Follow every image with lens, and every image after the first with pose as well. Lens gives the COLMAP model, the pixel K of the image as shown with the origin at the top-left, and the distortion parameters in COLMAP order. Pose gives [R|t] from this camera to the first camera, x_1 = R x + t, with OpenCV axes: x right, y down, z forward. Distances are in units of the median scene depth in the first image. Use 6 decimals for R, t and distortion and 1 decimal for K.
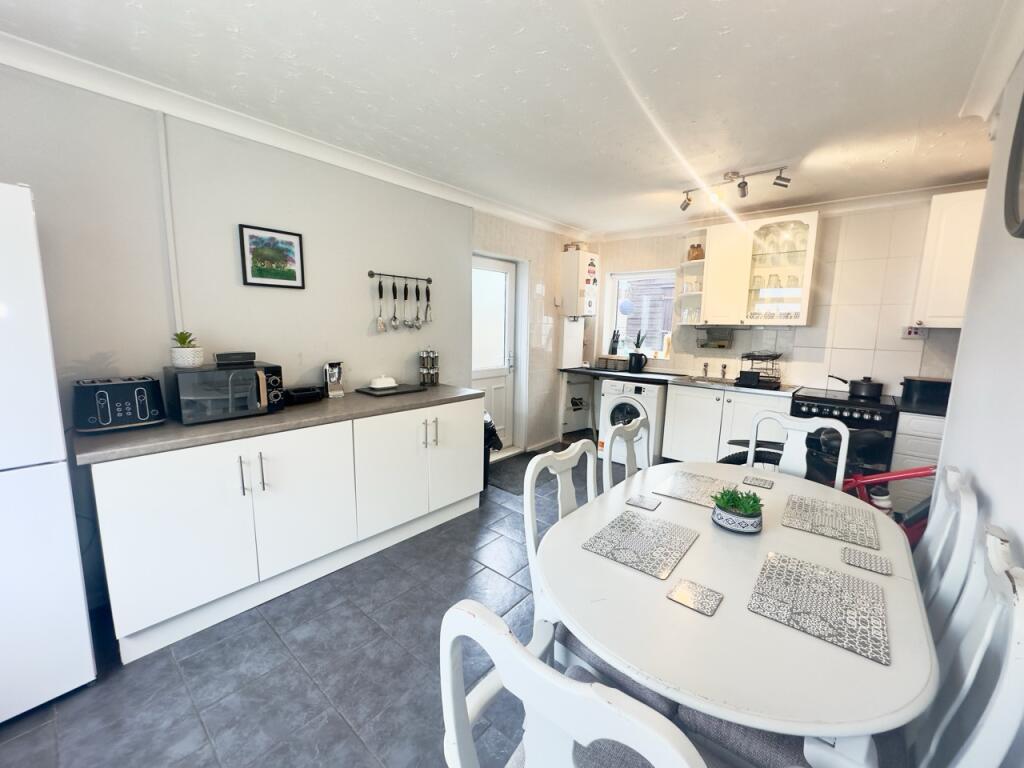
lens RADIAL K [[407.0, 0, 491.5], [0, 407.0, 381.6], [0, 0, 1]] dist [-0.000456, -0.000039]
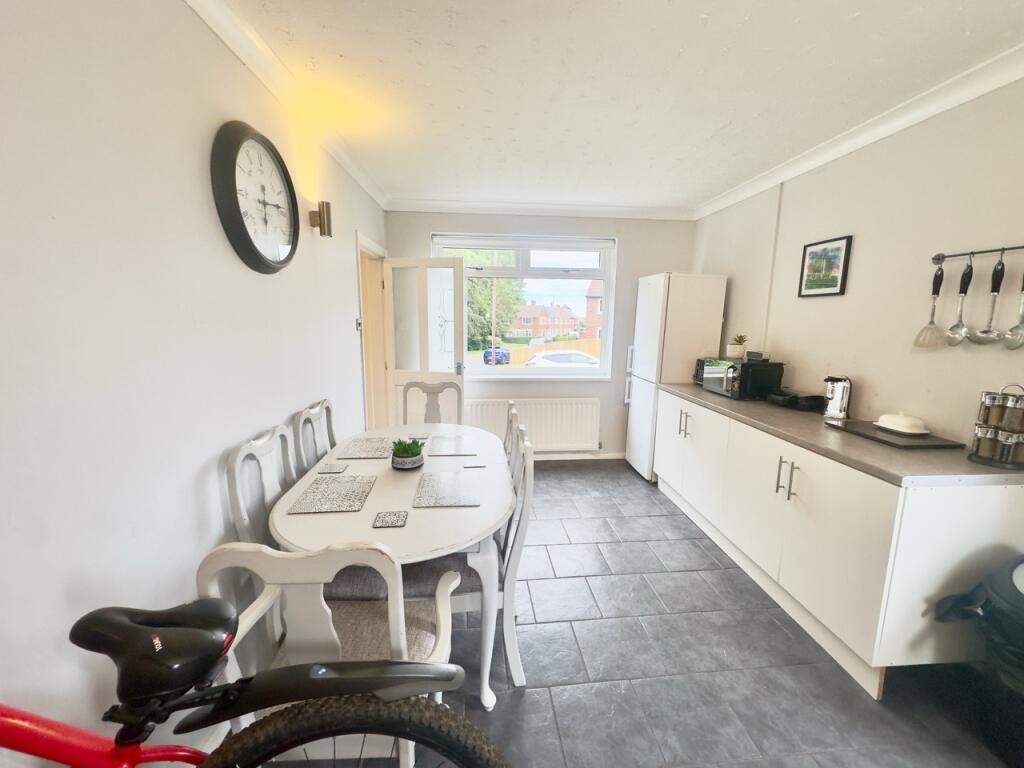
lens RADIAL K [[409.4, 0, 512.0], [0, 409.4, 384.0], [0, 0, 1]] dist [0.000281, 0.000182]
pose [[-0.684992, 0.096895, -0.722078, 0.762391], [-0.124394, 0.961008, 0.246962, -0.173226], [0.717852, 0.258990, -0.646230, 1.143017]]
